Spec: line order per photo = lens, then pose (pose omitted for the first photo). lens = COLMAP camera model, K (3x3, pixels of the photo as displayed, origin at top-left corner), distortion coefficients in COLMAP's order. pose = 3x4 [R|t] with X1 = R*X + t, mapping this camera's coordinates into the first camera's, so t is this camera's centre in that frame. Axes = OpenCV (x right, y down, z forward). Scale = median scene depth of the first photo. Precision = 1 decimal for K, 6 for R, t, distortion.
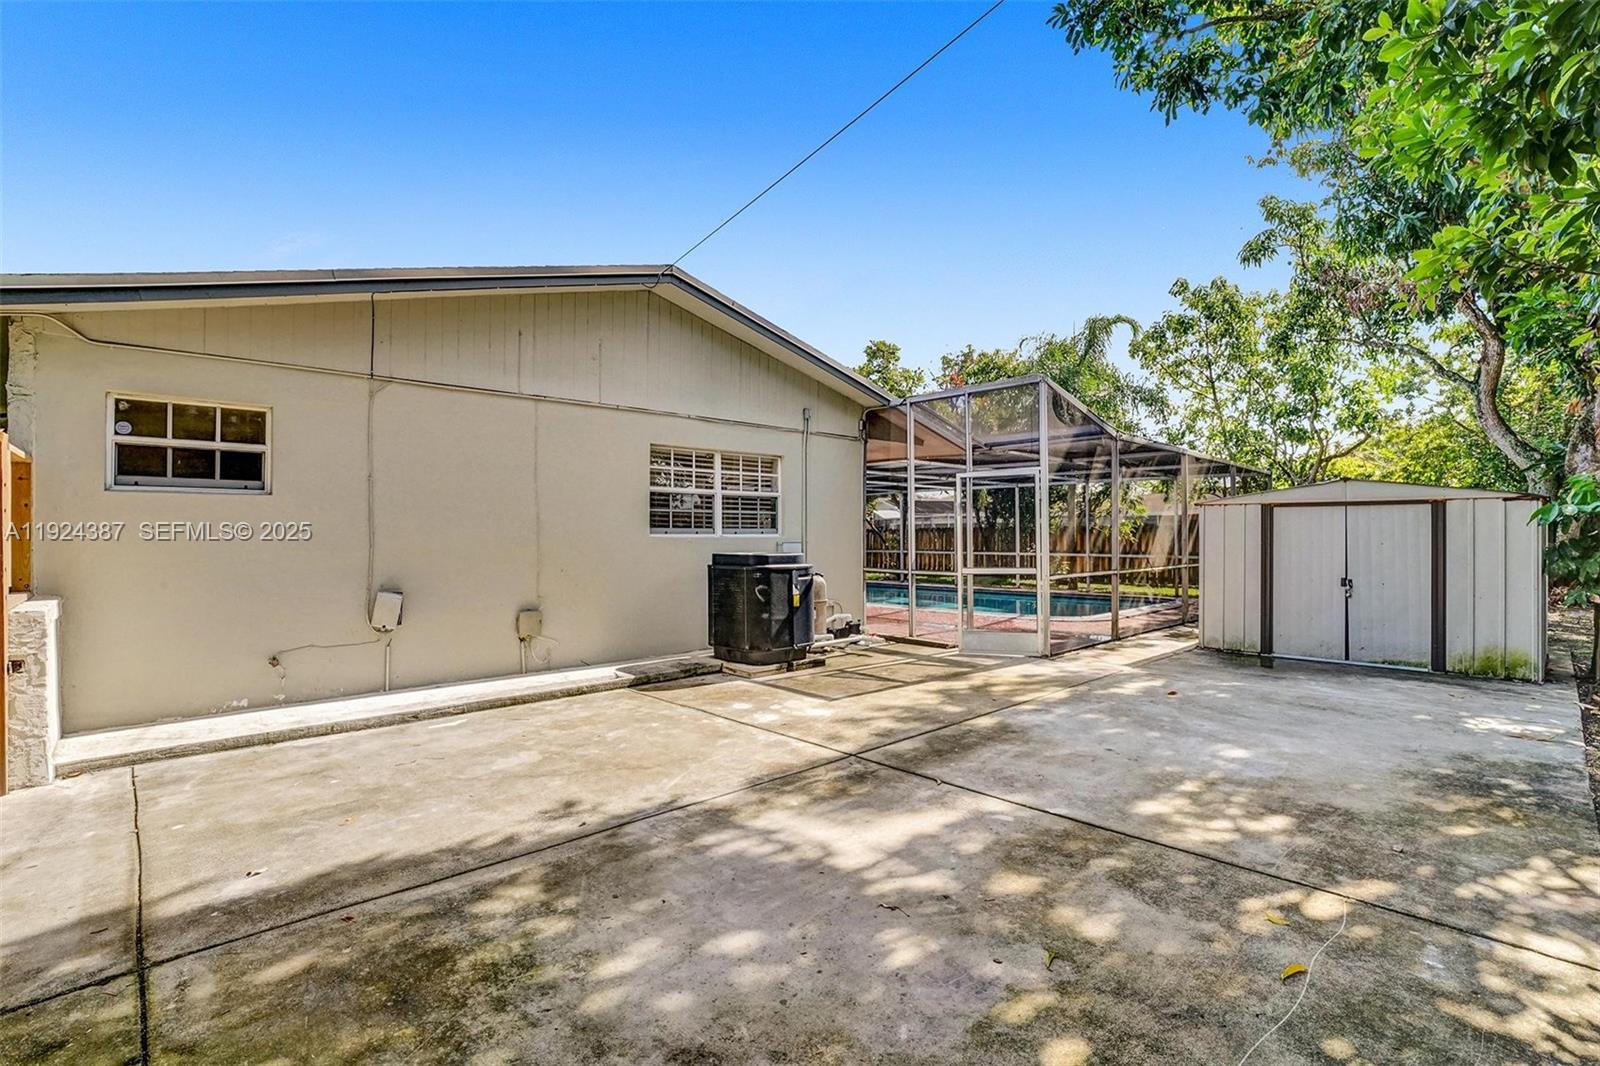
lens RADIAL K [[758.6, 0, 806.8], [0, 758.6, 537.5], [0, 0, 1]] dist [-0.057632, 0.025765]
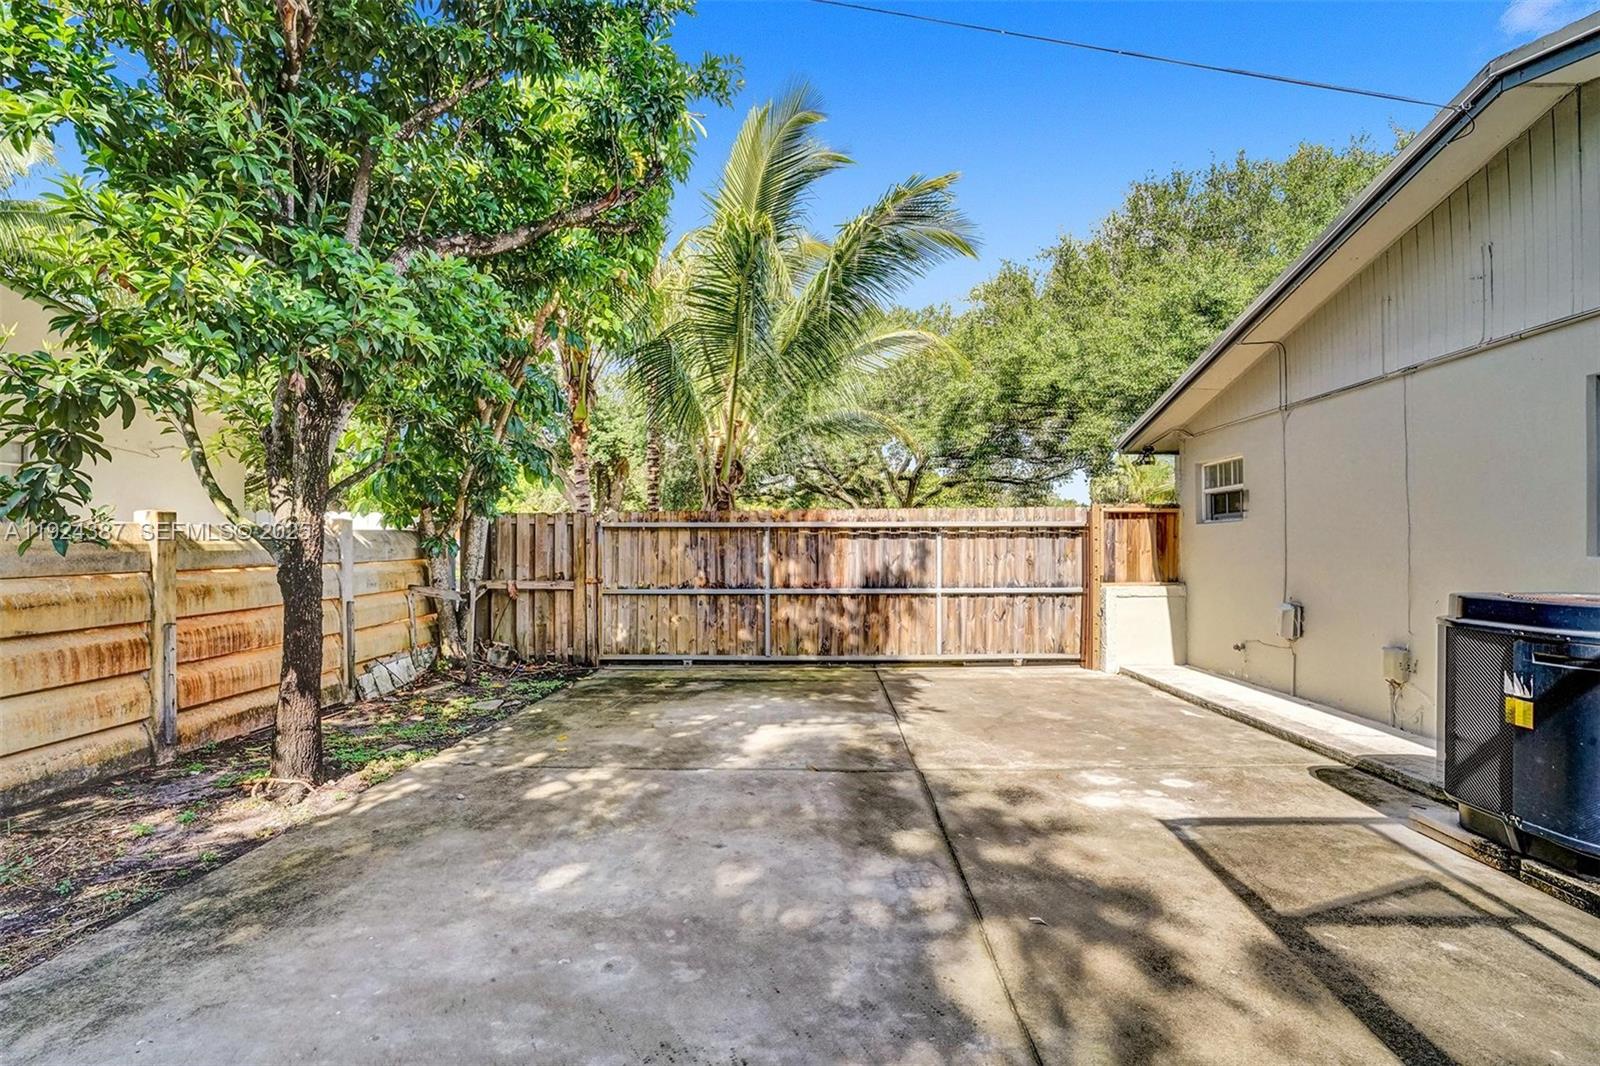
lens RADIAL K [[758.6, 0, 806.8], [0, 758.6, 537.5], [0, 0, 1]] dist [-0.057632, 0.025765]
pose [[-0.721451, -0.006051, -0.692439, 0.821555], [0.003636, 0.999915, -0.012526, -0.012936], [0.692456, -0.011554, -0.721368, 1.531877]]
